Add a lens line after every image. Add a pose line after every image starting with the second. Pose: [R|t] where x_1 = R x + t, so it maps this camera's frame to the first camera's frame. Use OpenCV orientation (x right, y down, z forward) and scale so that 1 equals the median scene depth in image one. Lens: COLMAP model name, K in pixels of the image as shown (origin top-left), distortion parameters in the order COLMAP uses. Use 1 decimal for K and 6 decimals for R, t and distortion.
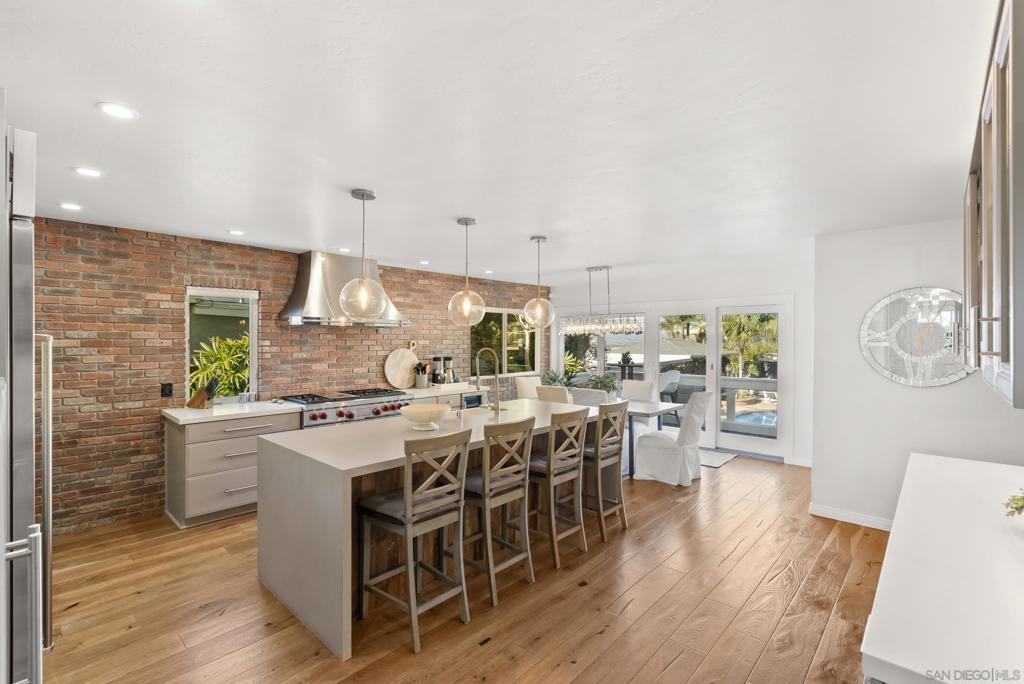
lens RADIAL K [[469.1, 0, 512.0], [0, 469.1, 342.0], [0, 0, 1]] dist [0.000104, -0.000019]
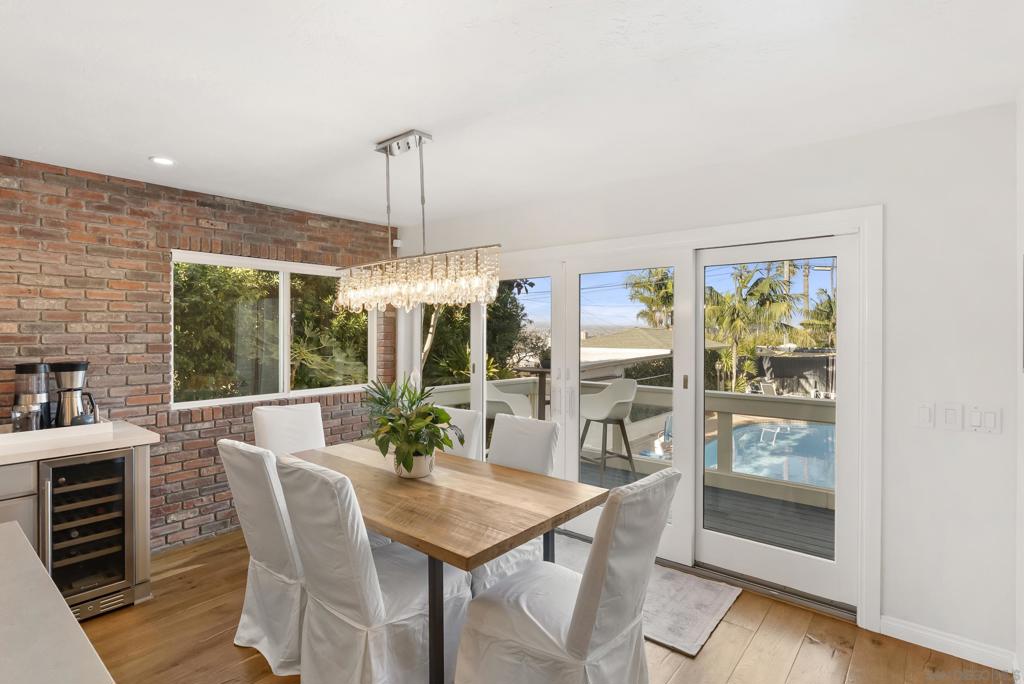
lens RADIAL K [[506.3, 0, 512.0], [0, 506.3, 342.0], [0, 0, 1]] dist [-0.002611, -0.000420]
pose [[0.998986, -0.002363, 0.044960, 0.187923], [0.001620, 0.999862, 0.016540, 0.004834], [-0.044993, -0.016450, 0.998852, 0.416000]]
